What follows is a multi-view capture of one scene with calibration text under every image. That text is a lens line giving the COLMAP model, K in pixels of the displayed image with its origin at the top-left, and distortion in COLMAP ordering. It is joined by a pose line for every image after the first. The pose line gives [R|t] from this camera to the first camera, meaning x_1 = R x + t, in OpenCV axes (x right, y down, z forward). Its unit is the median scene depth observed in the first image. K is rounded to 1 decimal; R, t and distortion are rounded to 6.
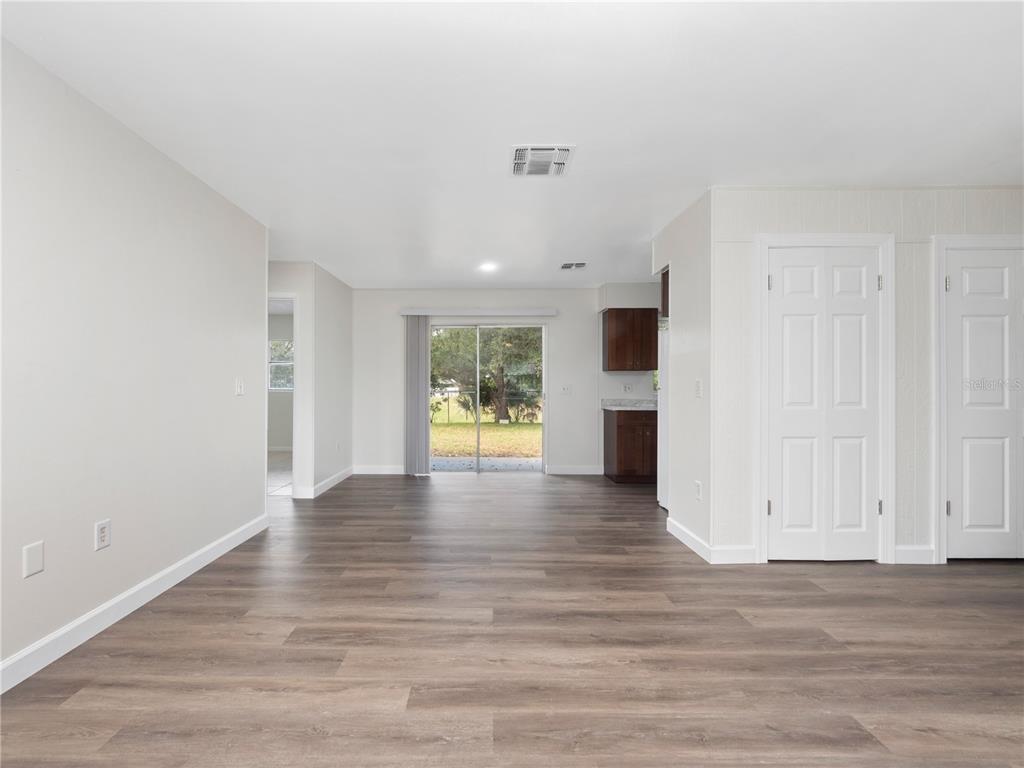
lens RADIAL K [[445.8, 0, 485.1], [0, 445.8, 385.2], [0, 0, 1]] dist [0.000573, -0.004827]
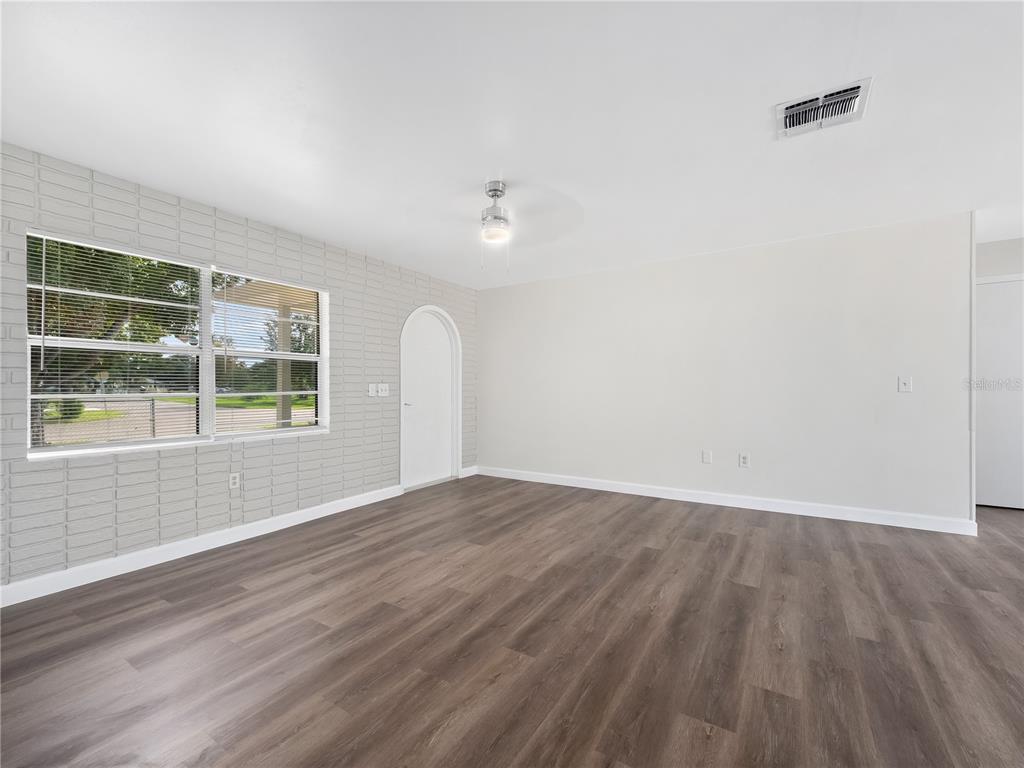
lens RADIAL K [[435.4, 0, 503.5], [0, 435.4, 386.4], [0, 0, 1]] dist [-0.001612, -0.000835]
pose [[-0.538446, -0.002498, -0.842656, 1.295907], [0.009542, 0.999913, -0.009061, 0.011623], [0.842606, -0.012920, -0.538376, 1.090111]]
